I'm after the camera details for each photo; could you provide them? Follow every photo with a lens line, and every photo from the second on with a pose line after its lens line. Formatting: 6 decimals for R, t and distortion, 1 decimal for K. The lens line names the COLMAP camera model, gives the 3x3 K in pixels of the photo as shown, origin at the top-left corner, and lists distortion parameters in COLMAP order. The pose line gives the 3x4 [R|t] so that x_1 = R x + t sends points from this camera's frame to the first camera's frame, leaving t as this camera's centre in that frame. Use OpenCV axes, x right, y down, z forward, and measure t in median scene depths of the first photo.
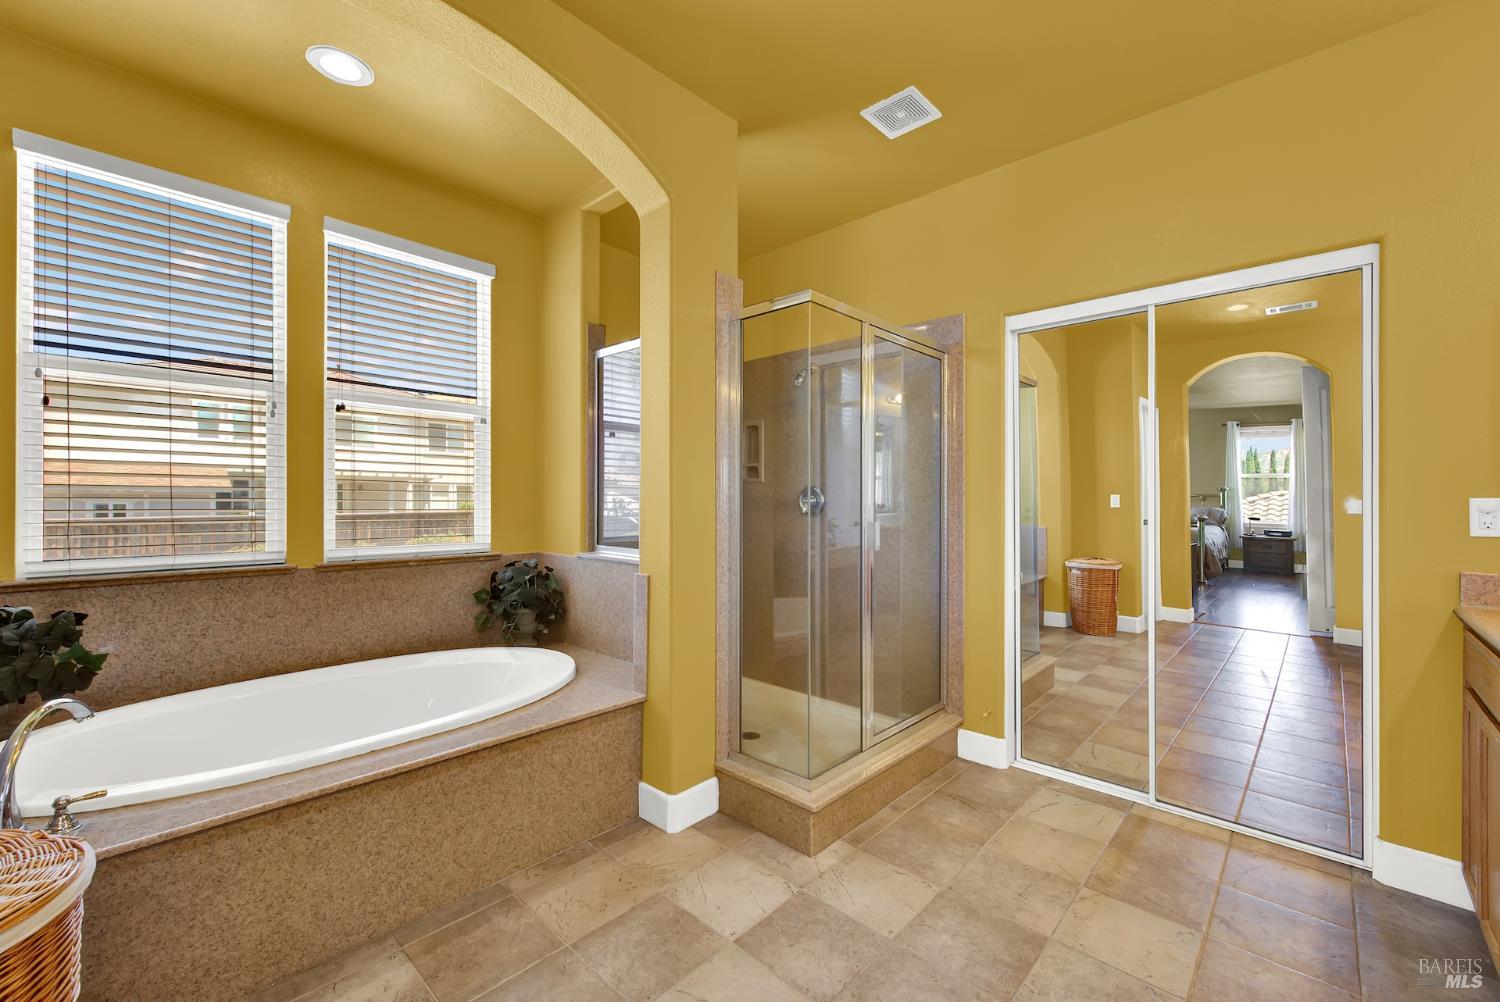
lens RADIAL K [[605.1, 0, 756.1], [0, 605.1, 500.4], [0, 0, 1]] dist [0.000470, -0.005001]
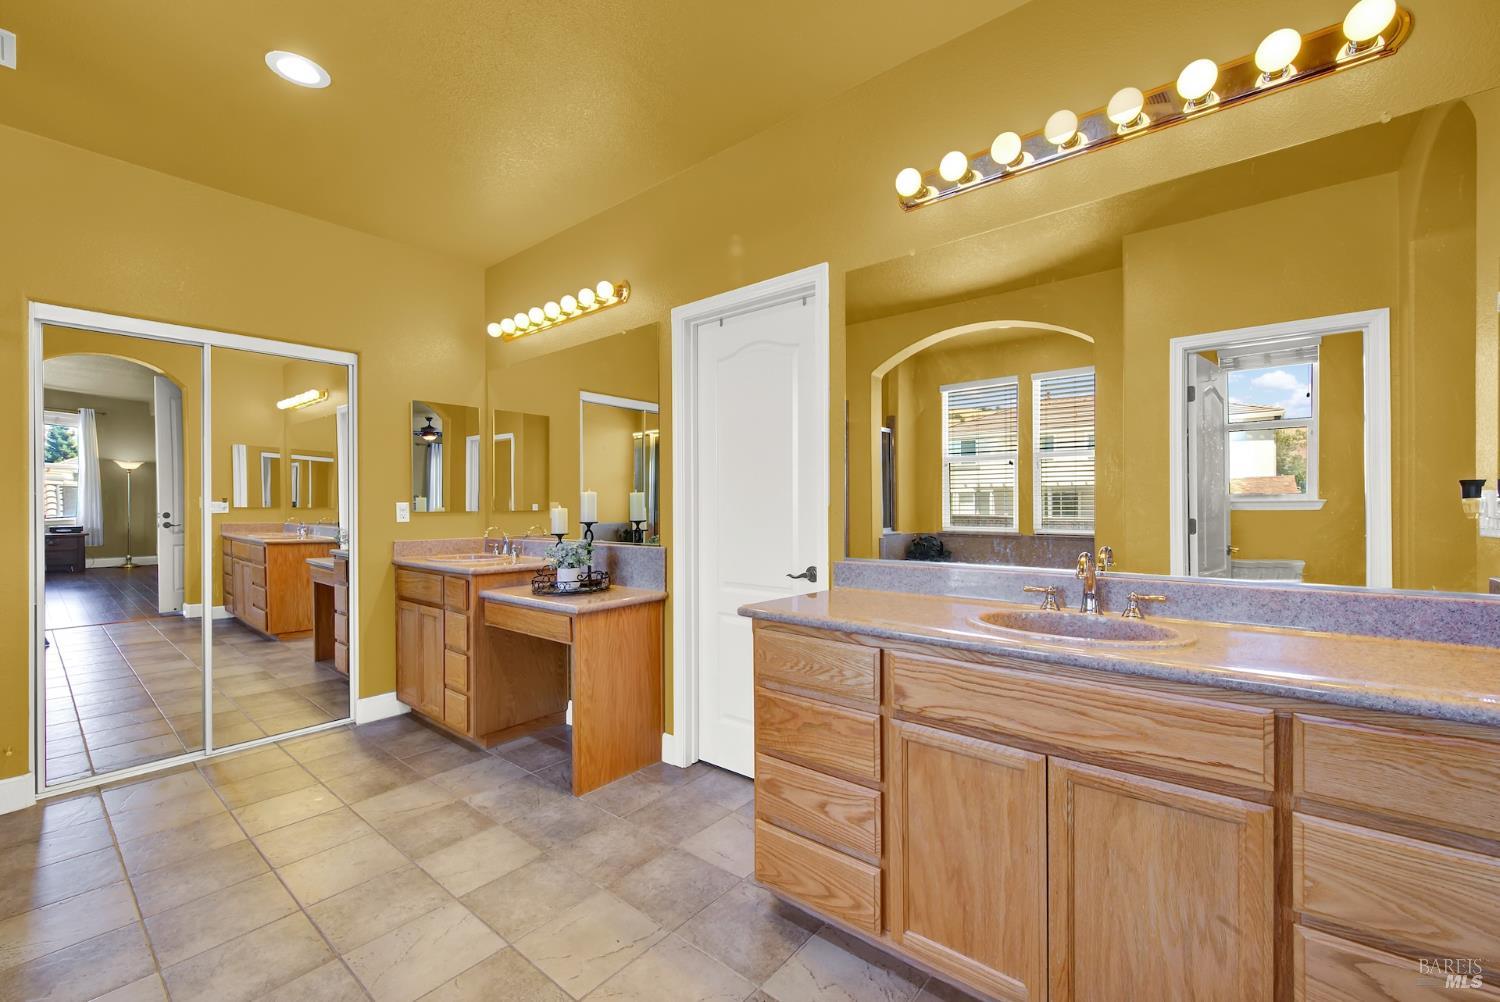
lens RADIAL K [[605.1, 0, 756.1], [0, 605.1, 500.4], [0, 0, 1]] dist [0.000470, -0.005001]
pose [[-0.075474, -0.010651, 0.997091, -0.773723], [-0.006198, 0.999929, 0.010212, -0.034766], [-0.997129, -0.005409, -0.075534, -0.011381]]
